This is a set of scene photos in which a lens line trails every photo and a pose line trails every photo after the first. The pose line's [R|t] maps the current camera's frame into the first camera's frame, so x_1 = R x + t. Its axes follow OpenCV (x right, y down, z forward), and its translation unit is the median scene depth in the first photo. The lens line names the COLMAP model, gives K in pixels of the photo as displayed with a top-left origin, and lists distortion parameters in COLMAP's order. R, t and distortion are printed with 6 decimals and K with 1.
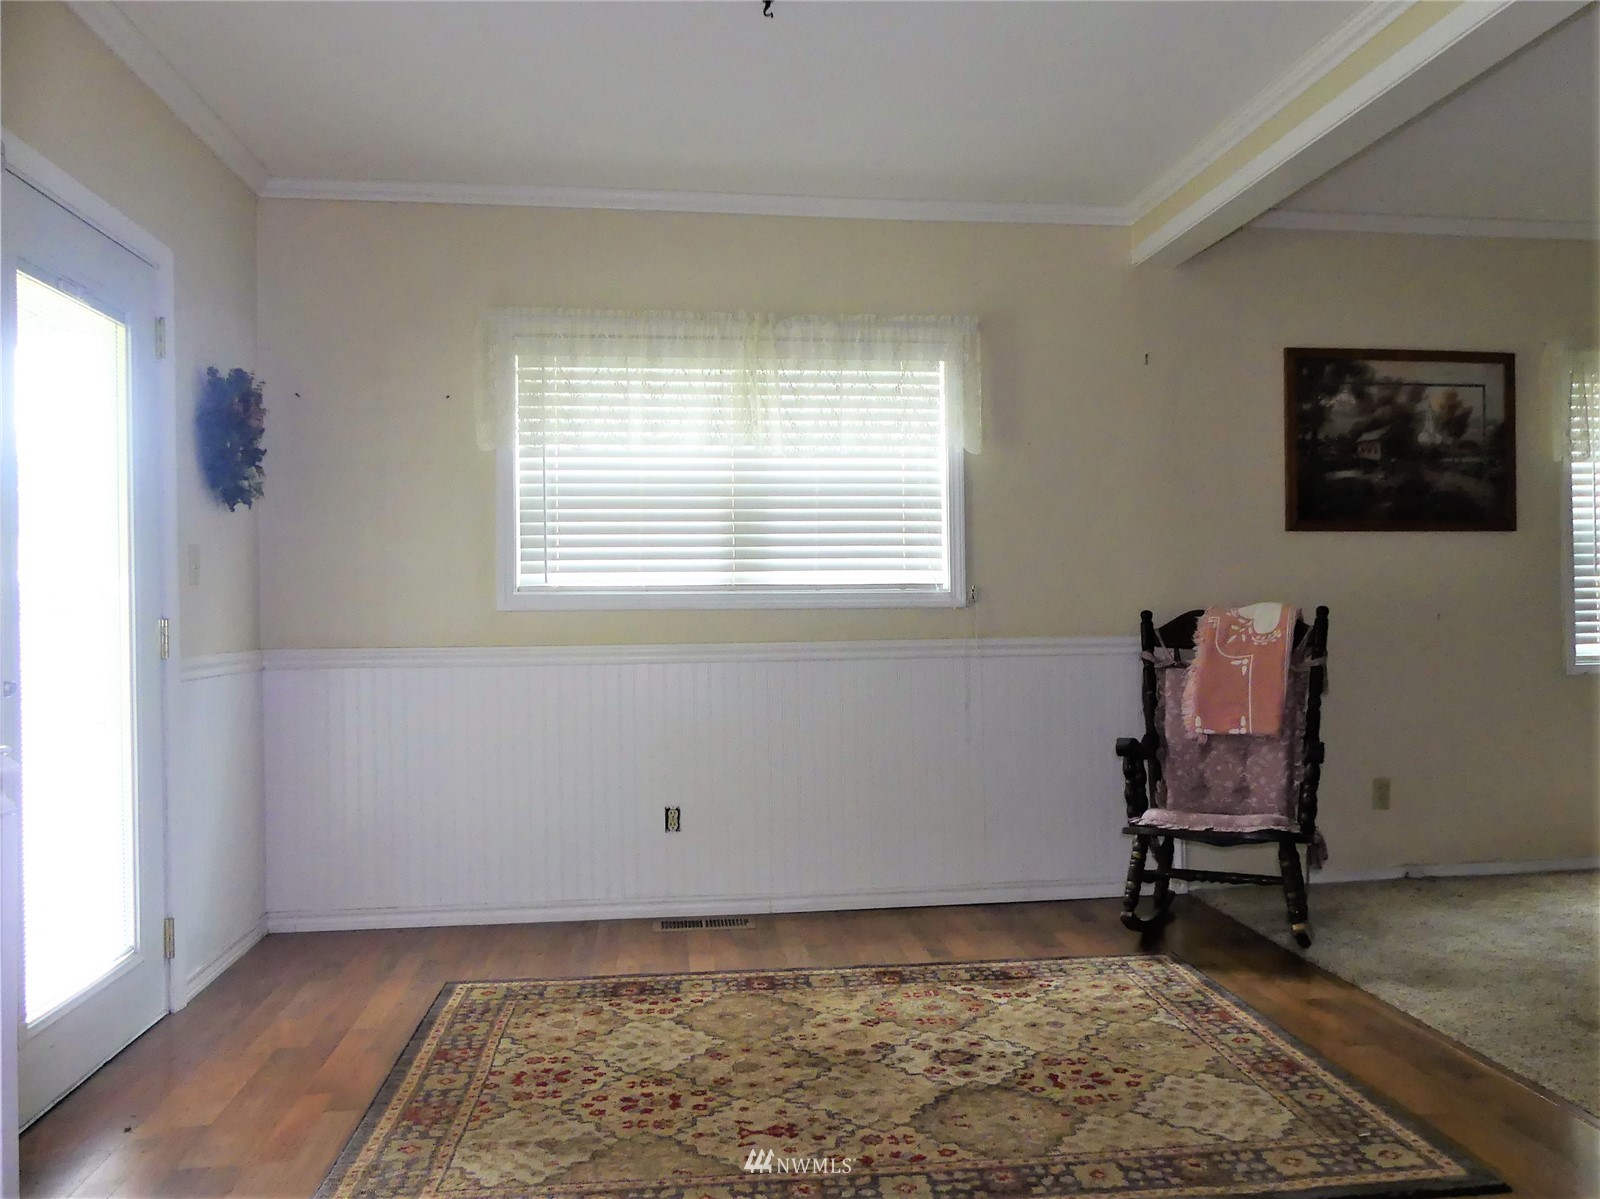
lens RADIAL K [[1250.2, 0, 837.0], [0, 1250.2, 602.8], [0, 0, 1]] dist [-0.005547, -0.002774]
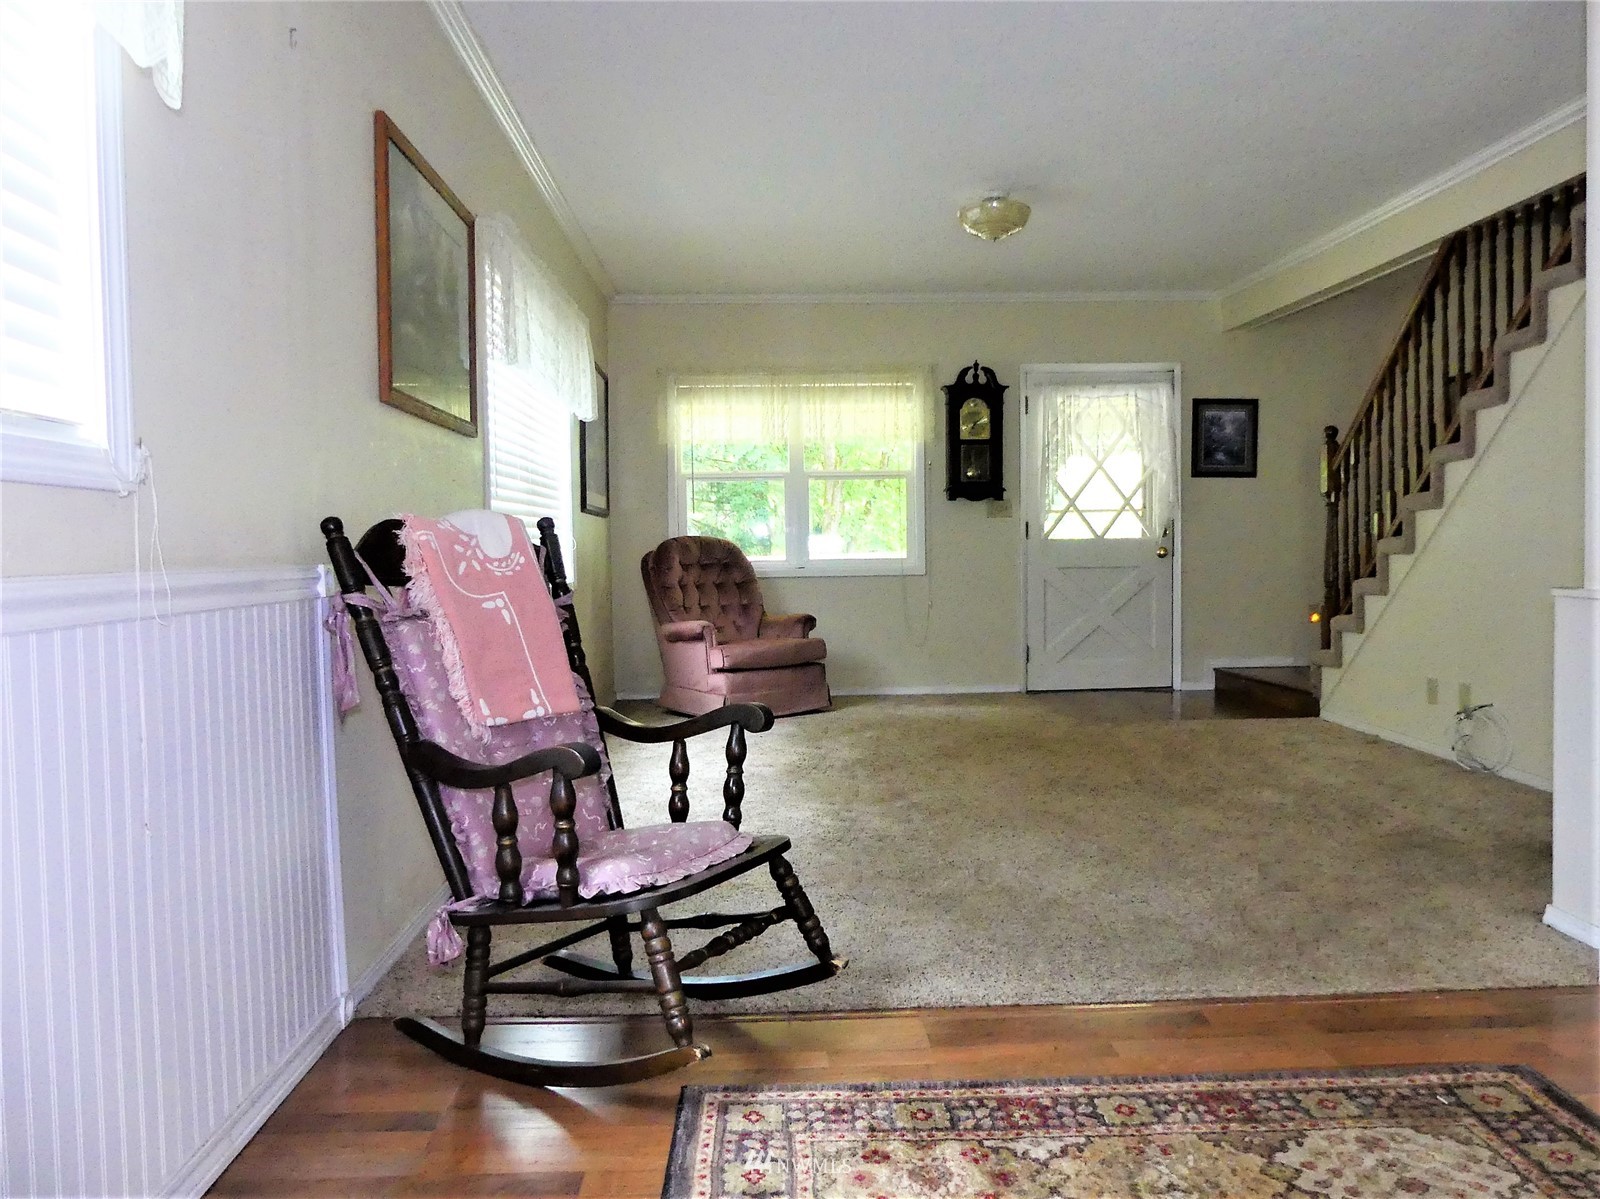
lens RADIAL K [[1226.1, 0, 800.0], [0, 1226.1, 599.5], [0, 0, 1]] dist [-0.058766, 0.054139]
pose [[0.093755, -0.031486, 0.995097, -0.254545], [0.002235, 0.999504, 0.031414, 0.025872], [-0.995593, -0.000721, 0.093778, 0.767537]]
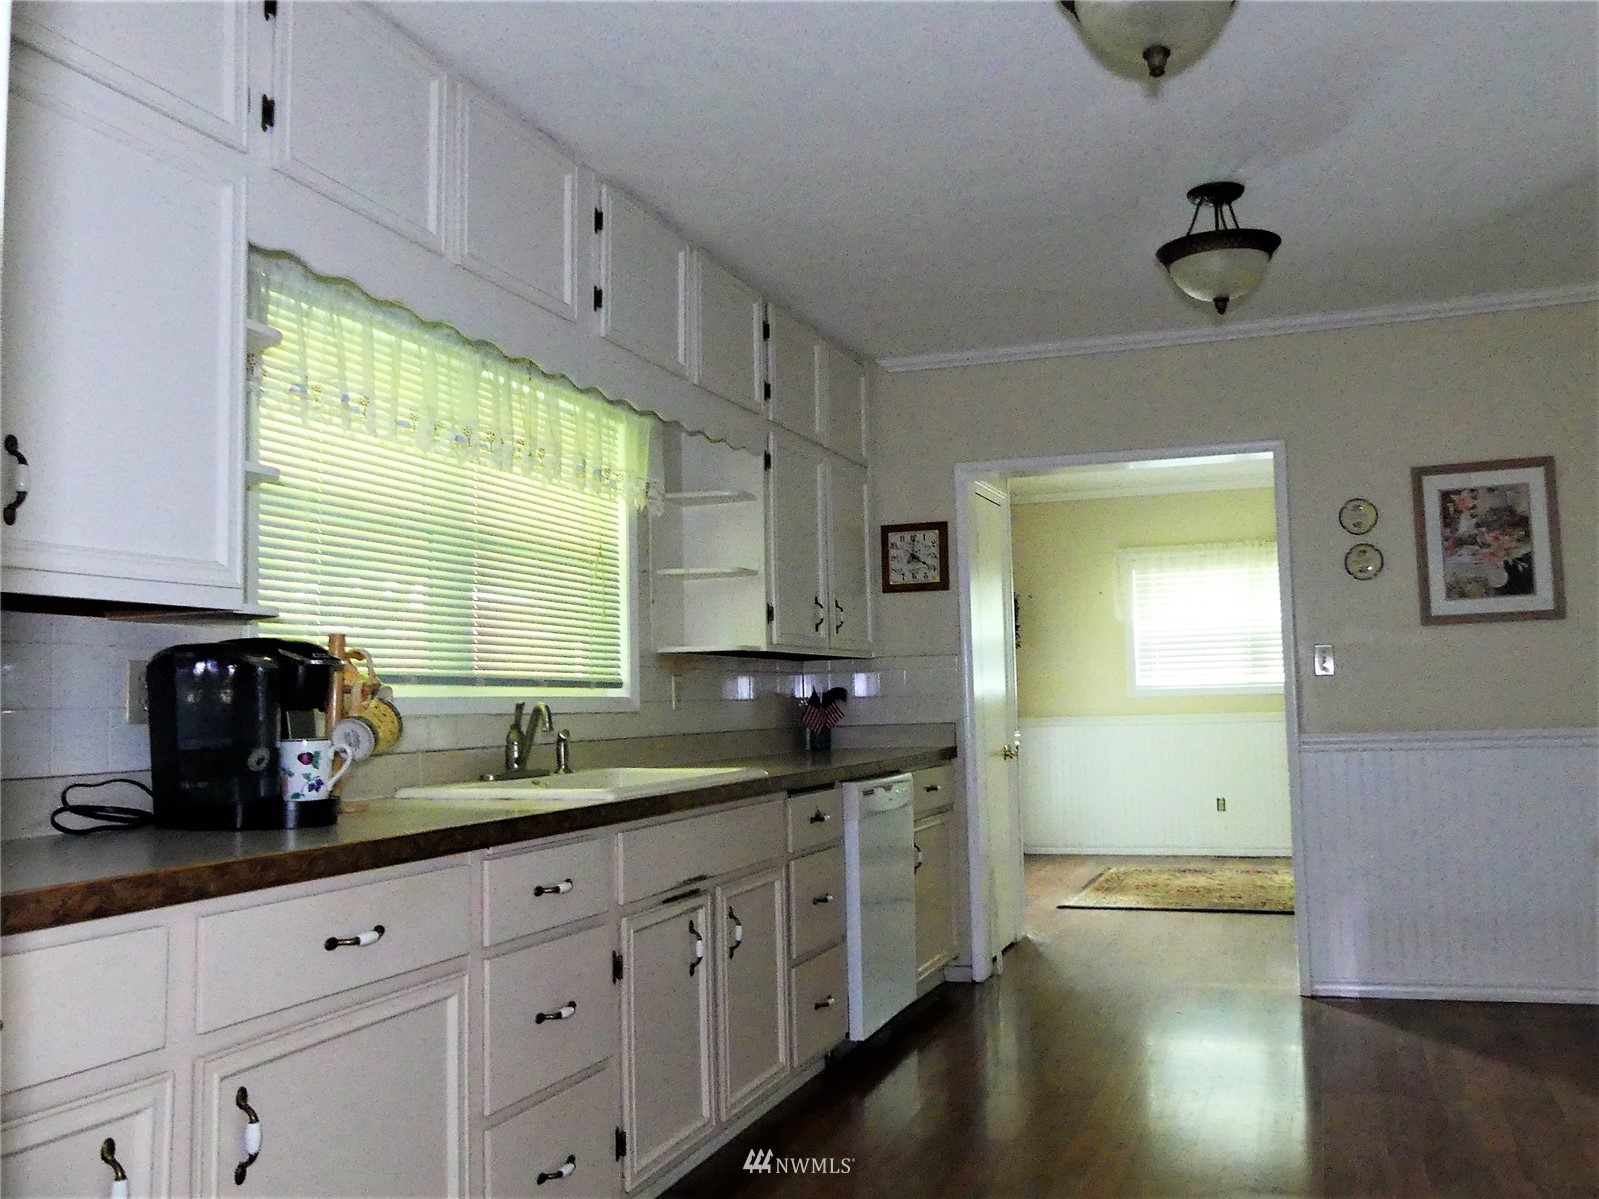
lens RADIAL K [[1249.4, 0, 836.5], [0, 1249.4, 602.8], [0, 0, 1]] dist [-0.005547, -0.002774]
pose [[0.874322, -0.047538, -0.483013, 0.287400], [0.015561, 0.997426, -0.069999, -0.011475], [0.485097, 0.053686, 0.872811, -0.962772]]
